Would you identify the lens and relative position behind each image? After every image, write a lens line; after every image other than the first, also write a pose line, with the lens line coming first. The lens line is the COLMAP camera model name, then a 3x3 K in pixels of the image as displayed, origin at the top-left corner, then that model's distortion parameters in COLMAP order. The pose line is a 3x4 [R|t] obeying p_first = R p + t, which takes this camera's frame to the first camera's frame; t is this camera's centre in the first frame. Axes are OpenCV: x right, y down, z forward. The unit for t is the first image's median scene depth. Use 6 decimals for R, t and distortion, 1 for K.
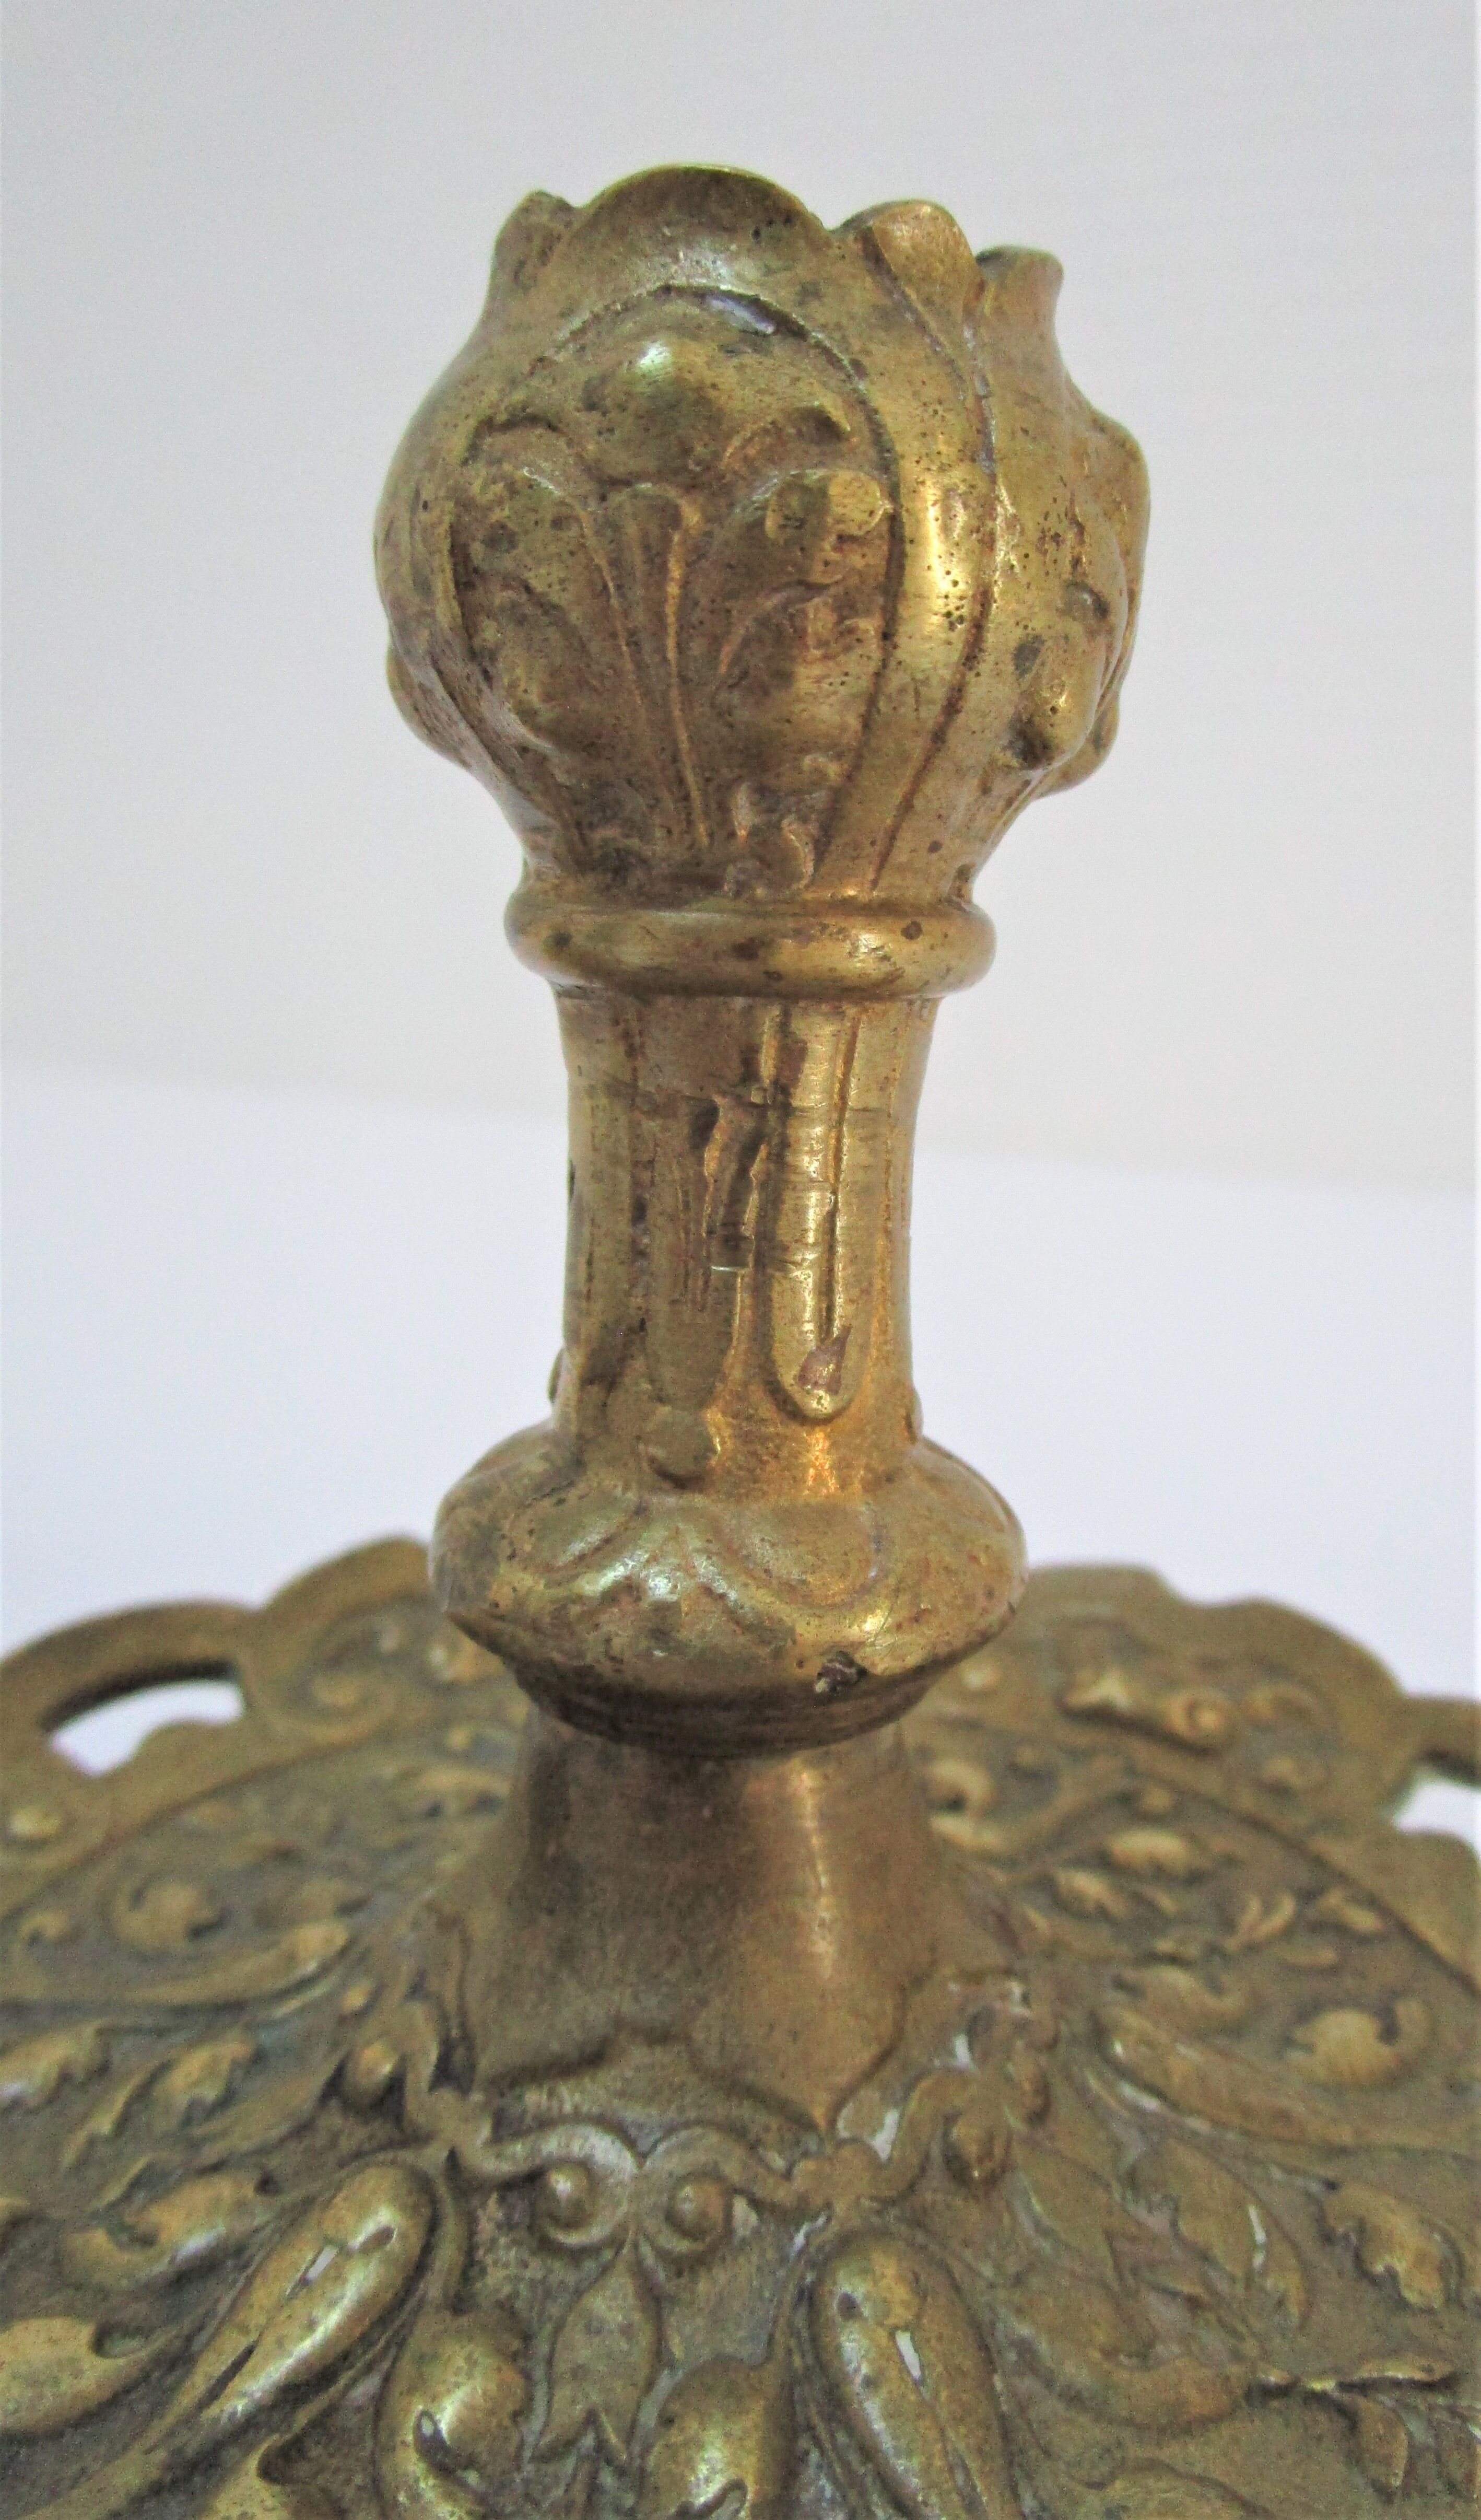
lens RADIAL K [[1850.7, 0, 738.0], [0, 1850.7, 1246.3], [0, 0, 1]] dist [0.007374, -0.017071]
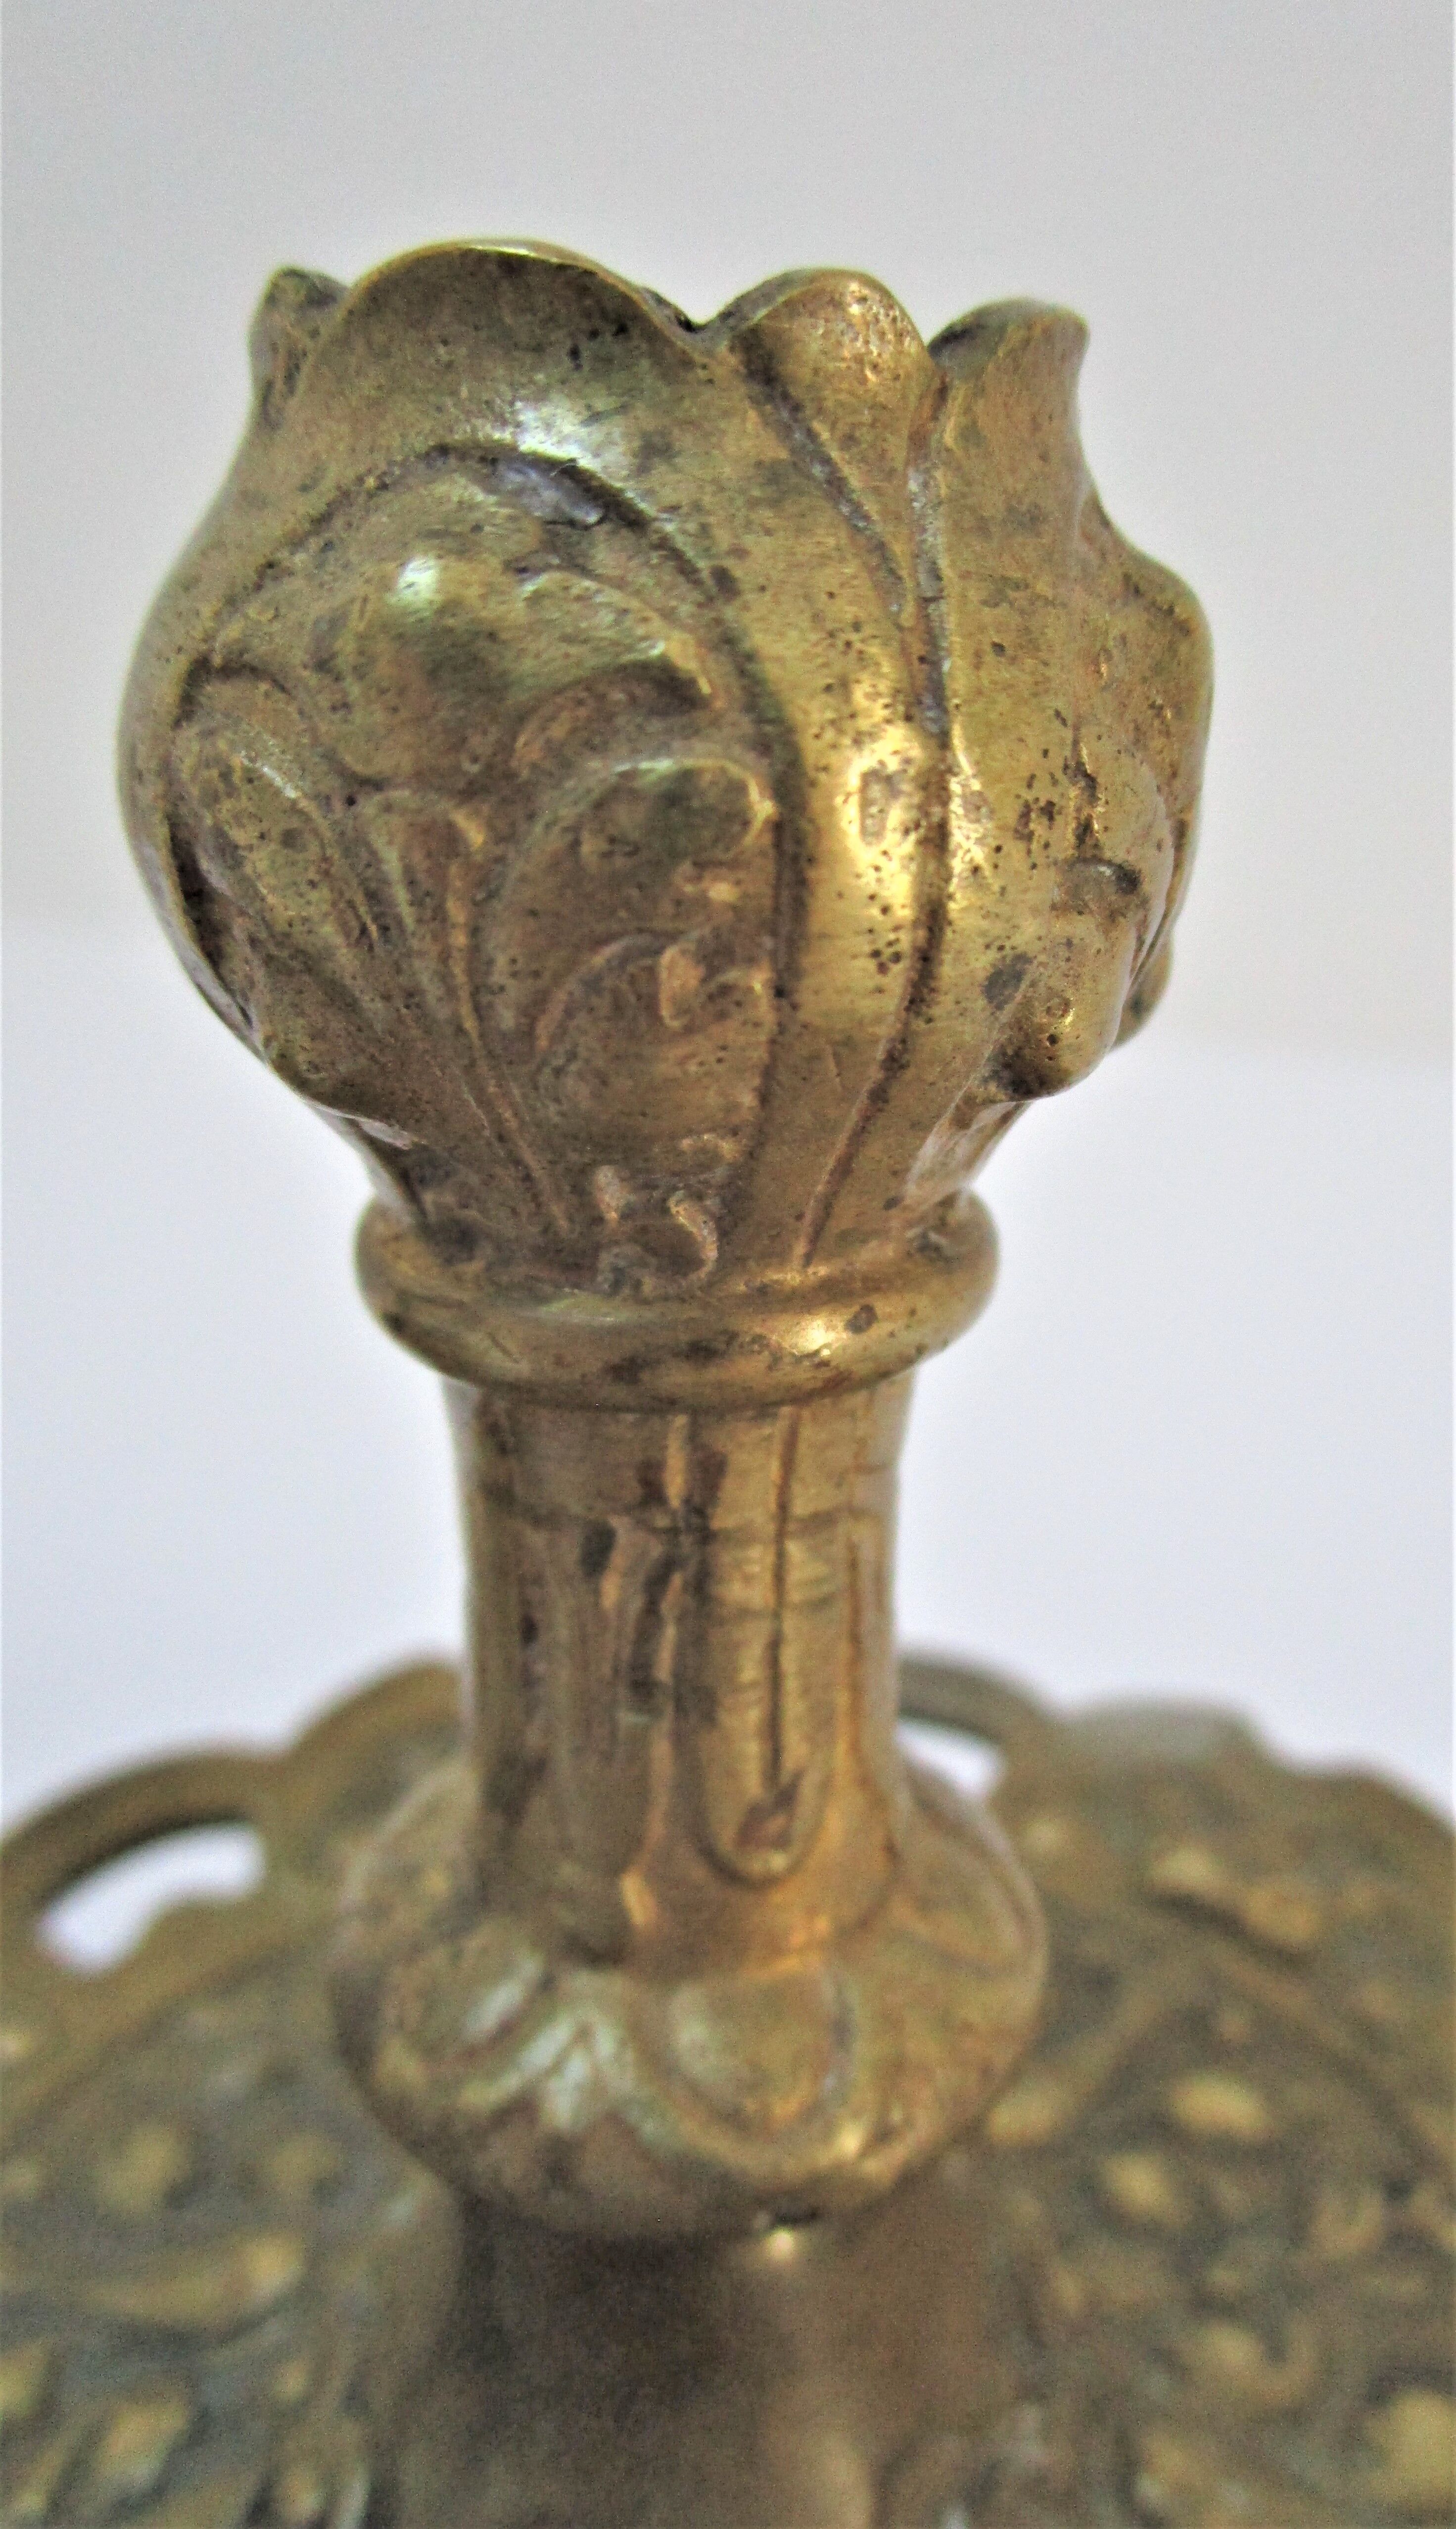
lens RADIAL K [[1710.5, 0, 755.4], [0, 1710.5, 1281.5], [0, 0, 1]] dist [-0.009871, -0.004090]
pose [[0.995484, -0.004238, -0.094839, 0.117257], [0.018920, 0.987819, 0.154455, -0.292743], [0.093029, -0.155552, 0.983437, 0.343031]]
